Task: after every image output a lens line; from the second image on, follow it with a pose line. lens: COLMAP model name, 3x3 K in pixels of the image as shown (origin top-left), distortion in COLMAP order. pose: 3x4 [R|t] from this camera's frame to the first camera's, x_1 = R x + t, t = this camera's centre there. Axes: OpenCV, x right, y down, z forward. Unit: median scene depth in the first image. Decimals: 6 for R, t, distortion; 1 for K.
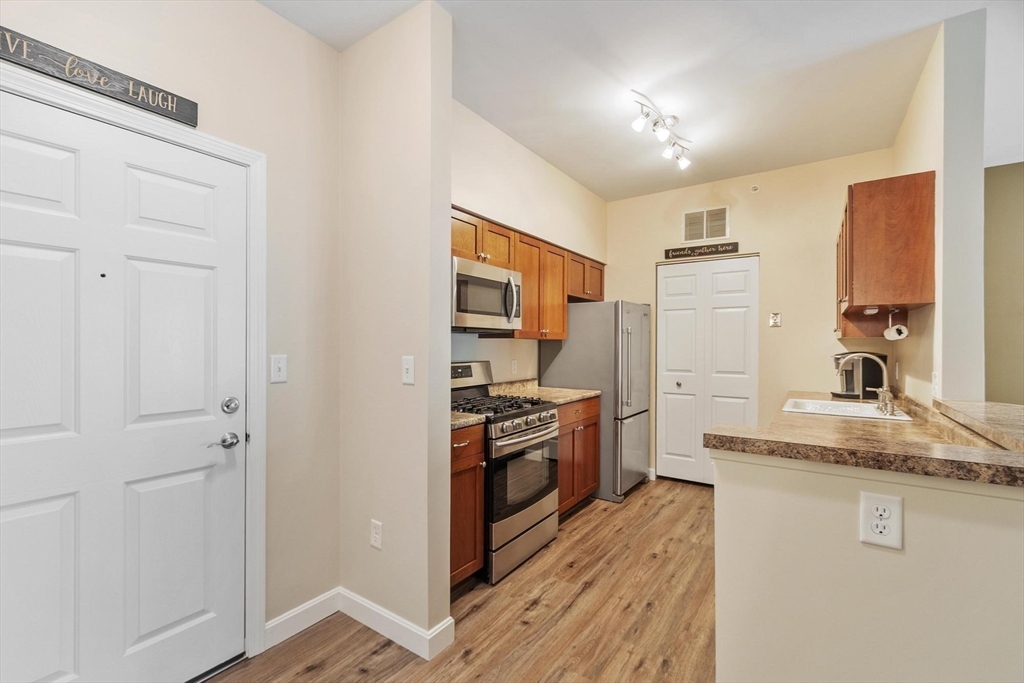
lens RADIAL K [[446.9, 0, 493.7], [0, 446.9, 343.6], [0, 0, 1]] dist [-0.000470, 0.000019]
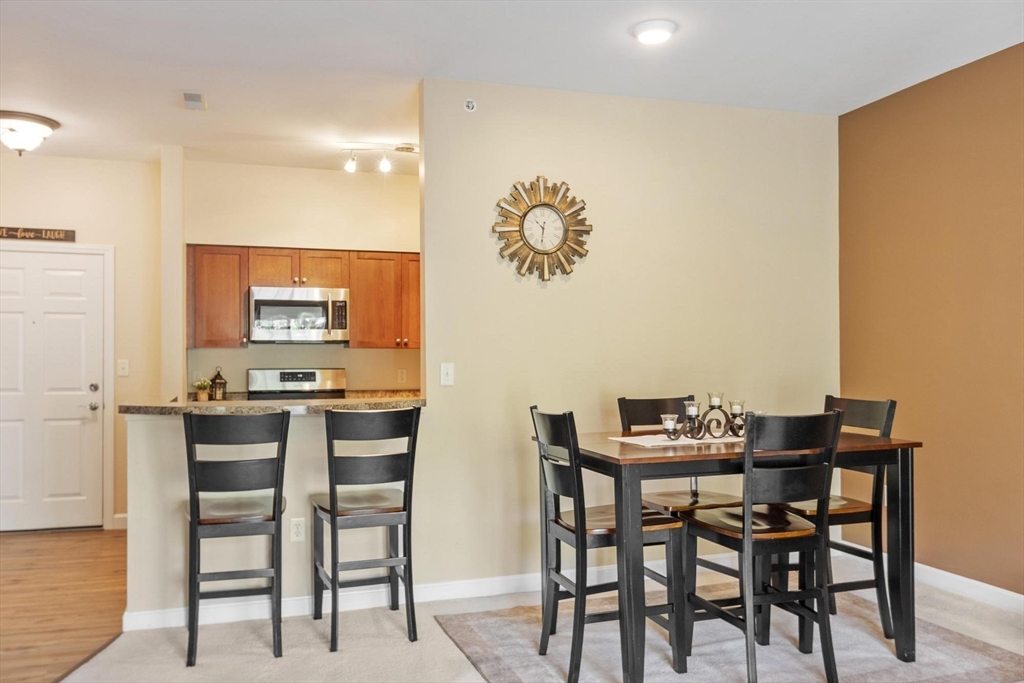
lens RADIAL K [[824.1, 0, 498.1], [0, 824.1, 349.5], [0, 0, 1]] dist [-0.000138, 0.009051]
pose [[0.810459, -0.006648, -0.585758, 1.505936], [0.003502, 0.999973, -0.006504, 0.006317], [0.585785, 0.003220, 0.810460, -0.425754]]
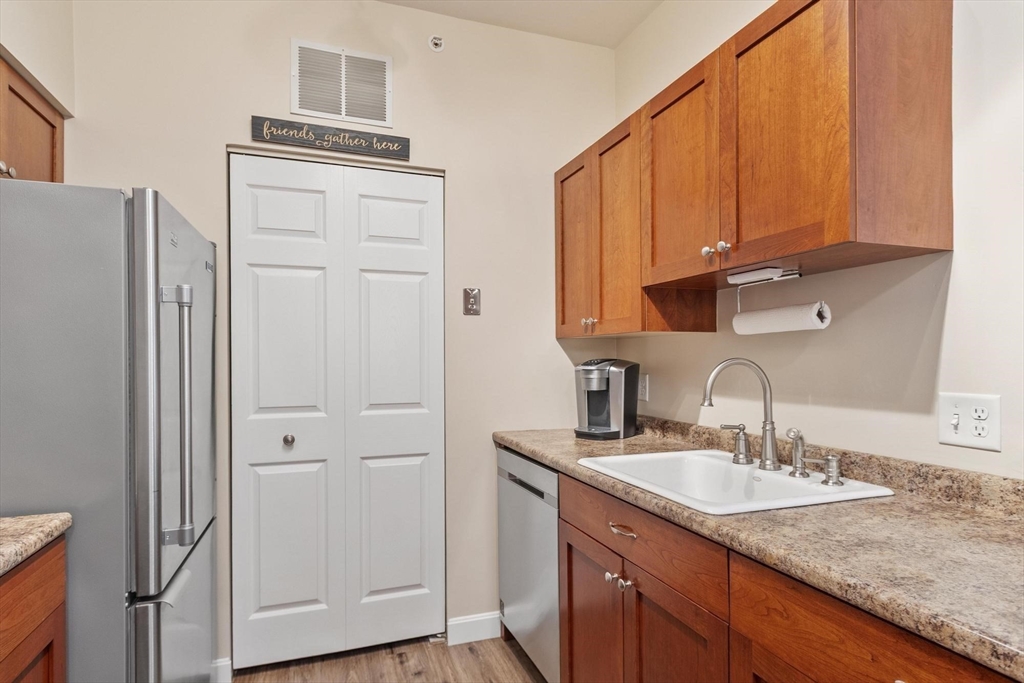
lens RADIAL K [[534.7, 0, 500.6], [0, 534.7, 361.6], [0, 0, 1]] dist [0.006193, -0.004077]
pose [[0.574574, -0.009577, 0.818397, 0.140851], [0.003493, 0.999951, 0.009249, 0.014366], [-0.818445, -0.002455, 0.574579, 0.679096]]
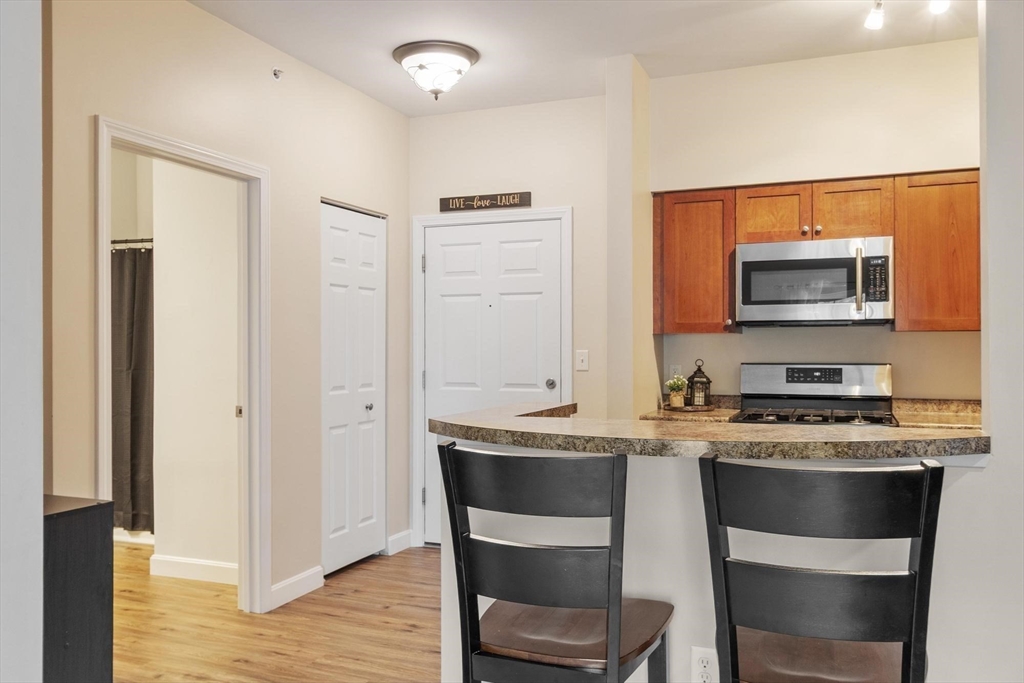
lens RADIAL K [[824.1, 0, 508.1], [0, 824.1, 347.8], [0, 0, 1]] dist [-0.000138, 0.009051]
pose [[0.239344, -0.003012, -0.970930, 1.119022], [0.004366, 0.999988, -0.002026, 0.013402], [0.970925, -0.003754, 0.239354, 0.112018]]
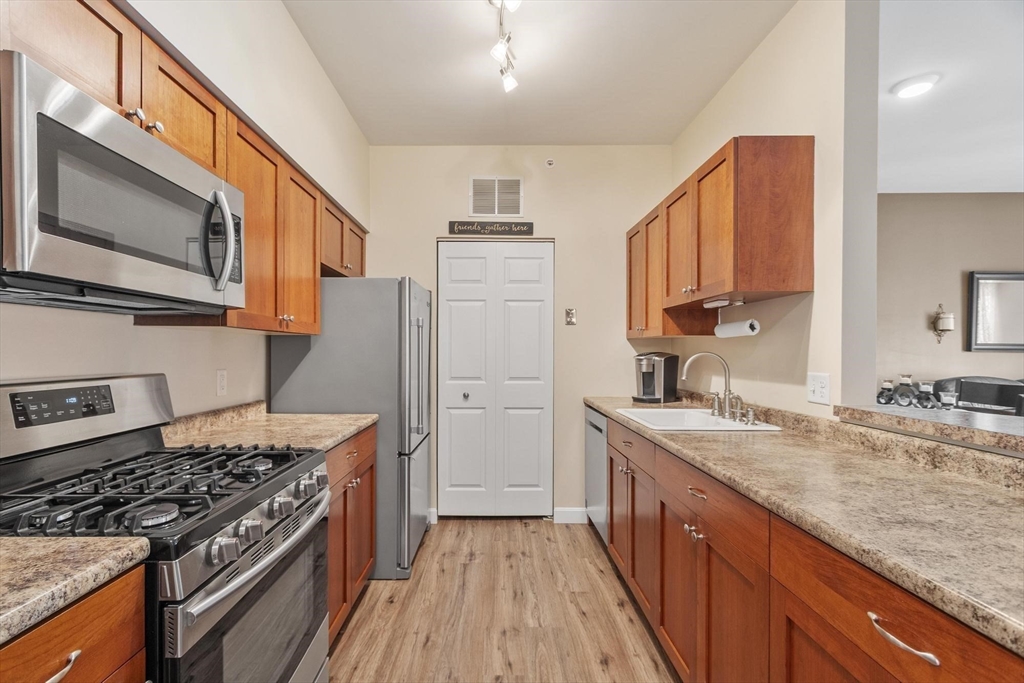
lens RADIAL K [[446.9, 0, 496.4], [0, 446.9, 353.3], [0, 0, 1]] dist [-0.000470, 0.000019]
pose [[0.809704, -0.003594, 0.586827, -0.002748], [-0.001255, 0.999968, 0.007857, 0.013412], [-0.586837, -0.007099, 0.809674, 0.421913]]
